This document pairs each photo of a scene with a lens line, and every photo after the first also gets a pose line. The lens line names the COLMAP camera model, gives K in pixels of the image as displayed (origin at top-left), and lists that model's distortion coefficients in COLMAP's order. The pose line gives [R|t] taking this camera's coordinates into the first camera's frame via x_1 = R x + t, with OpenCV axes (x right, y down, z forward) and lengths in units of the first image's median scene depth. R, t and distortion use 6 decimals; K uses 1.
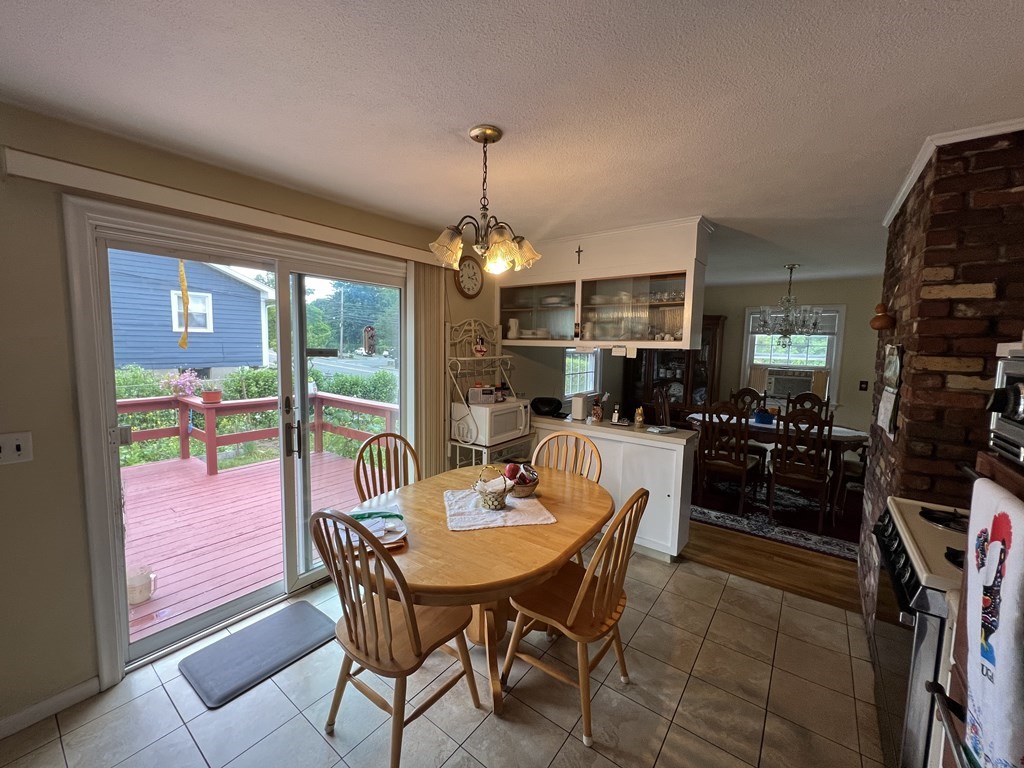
lens RADIAL K [[413.9, 0, 511.1], [0, 413.9, 379.9], [0, 0, 1]] dist [0.000660, 0.000300]
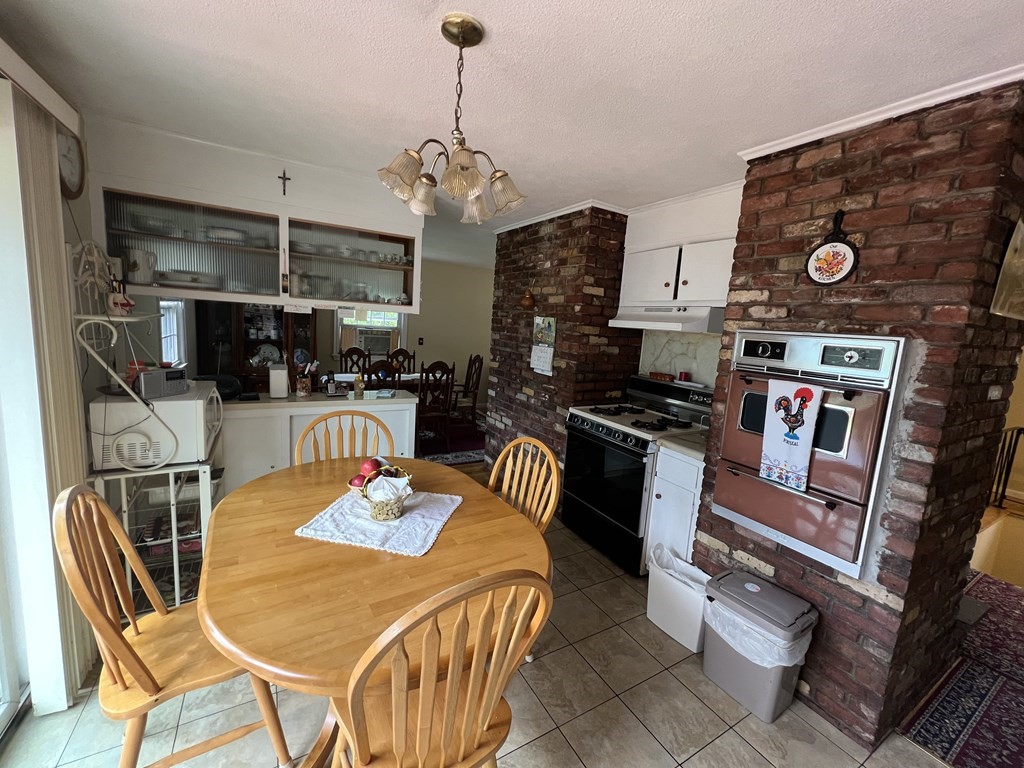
lens RADIAL K [[413.9, 0, 507.0], [0, 413.9, 380.6], [0, 0, 1]] dist [0.000660, 0.000300]
pose [[0.391829, -0.121606, 0.911966, -0.422911], [0.023180, 0.992217, 0.122348, -0.025922], [-0.919746, -0.026800, 0.391598, 0.323811]]
